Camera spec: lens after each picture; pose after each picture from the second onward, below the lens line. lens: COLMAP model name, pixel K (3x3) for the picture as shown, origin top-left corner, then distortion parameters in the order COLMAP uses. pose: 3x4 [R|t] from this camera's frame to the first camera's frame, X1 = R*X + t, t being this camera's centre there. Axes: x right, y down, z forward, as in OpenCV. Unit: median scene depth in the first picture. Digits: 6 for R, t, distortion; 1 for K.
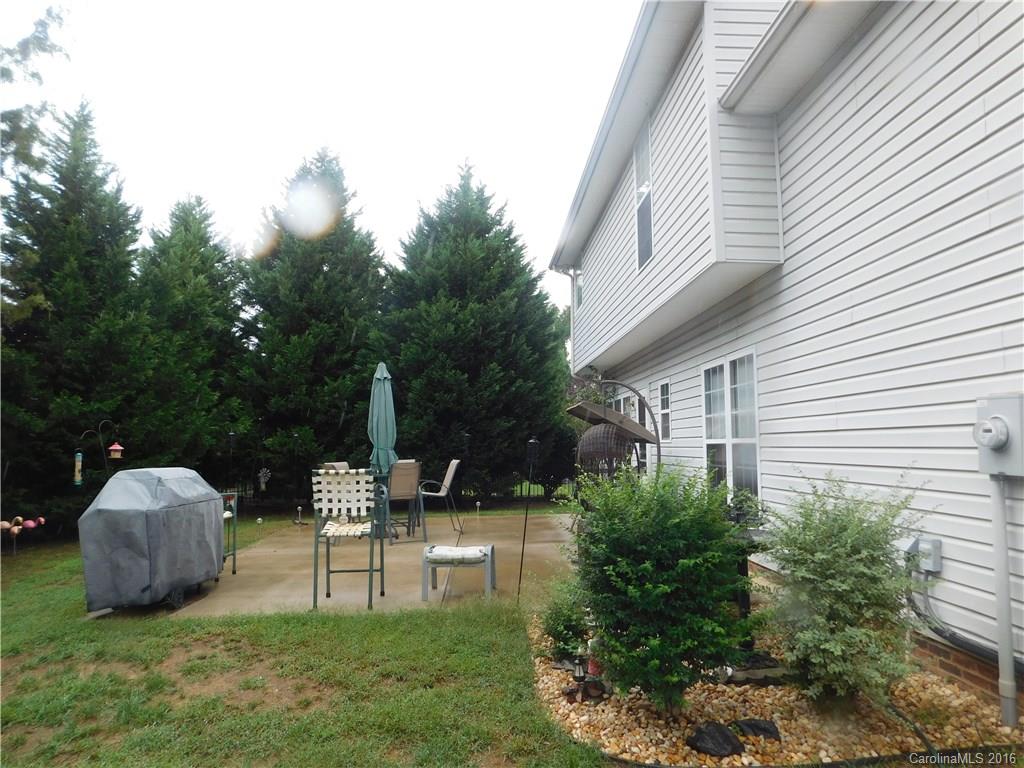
lens RADIAL K [[672.1, 0, 513.7], [0, 672.1, 390.8], [0, 0, 1]] dist [-0.059715, 0.032224]
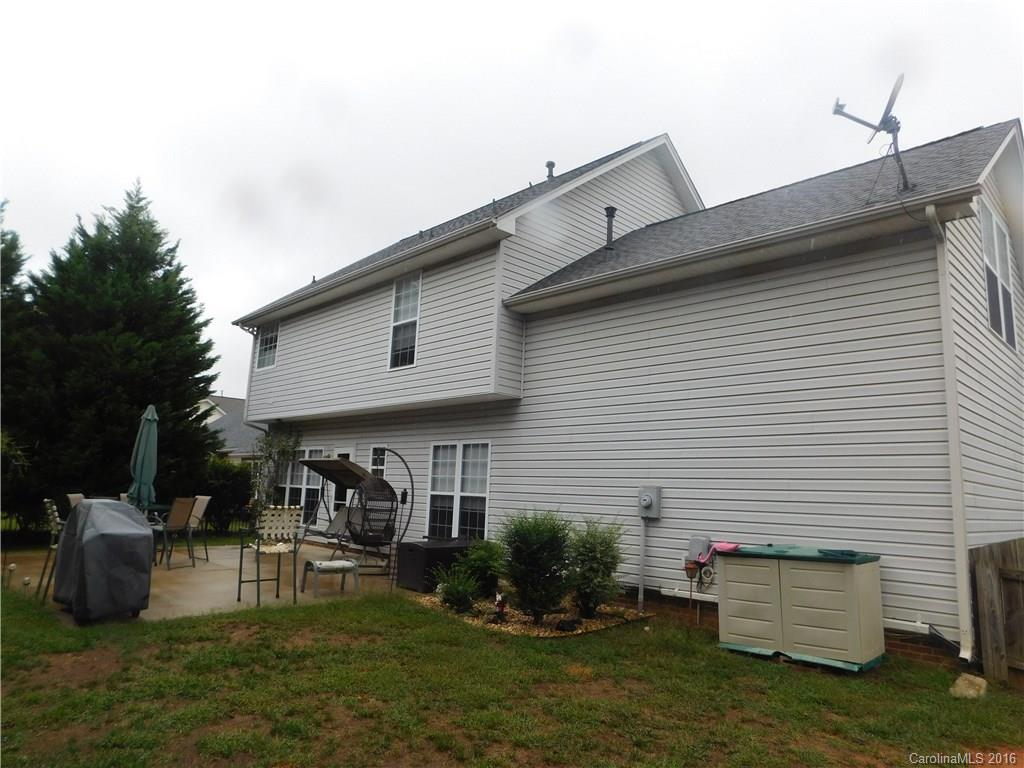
lens RADIAL K [[672.1, 0, 517.4], [0, 672.1, 381.1], [0, 0, 1]] dist [-0.059715, 0.032224]
pose [[0.753561, 0.146179, 0.640919, -0.635299], [-0.098211, 0.989055, -0.110110, -0.028437], [-0.650000, 0.020030, 0.759670, -0.309111]]
